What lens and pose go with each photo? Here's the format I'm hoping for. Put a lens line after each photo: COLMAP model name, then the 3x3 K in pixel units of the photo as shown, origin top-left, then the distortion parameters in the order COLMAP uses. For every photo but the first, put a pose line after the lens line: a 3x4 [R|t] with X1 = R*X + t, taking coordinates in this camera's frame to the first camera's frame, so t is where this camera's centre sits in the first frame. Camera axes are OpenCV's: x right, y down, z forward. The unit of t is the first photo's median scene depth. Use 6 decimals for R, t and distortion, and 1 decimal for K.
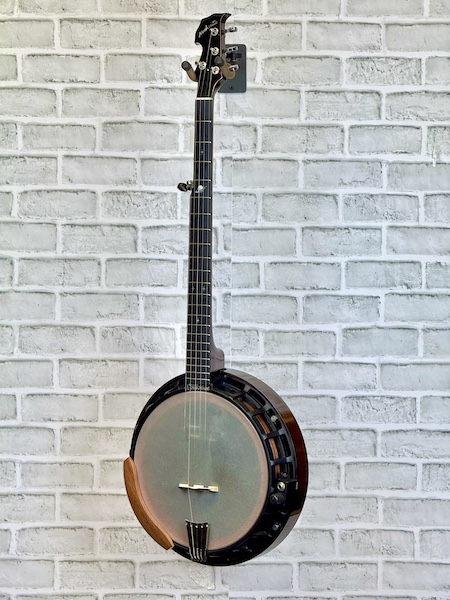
lens RADIAL K [[2102.5, 0, 232.0], [0, 2102.5, 291.1], [0, 0, 1]] dist [0.270169, 0.000000]
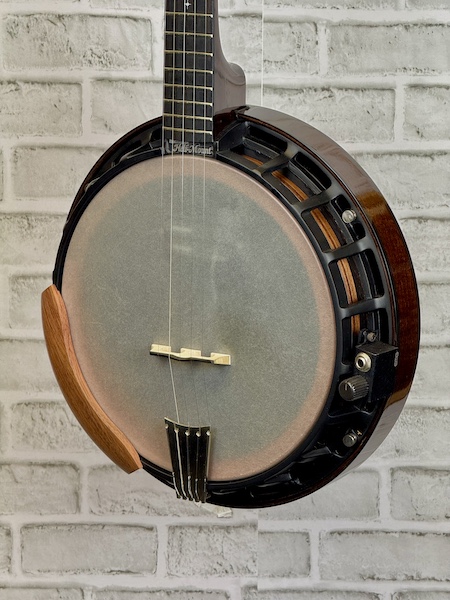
lens RADIAL K [[2552.4, 0, 231.6], [0, 2552.4, 330.8], [0, 0, 1]] dist [0.372324, 0.000000]
pose [[0.999765, 0.003972, -0.021303, 0.005847], [-0.000897, 0.989801, 0.142451, 0.004487], [0.021652, -0.142399, 0.989573, 0.415206]]
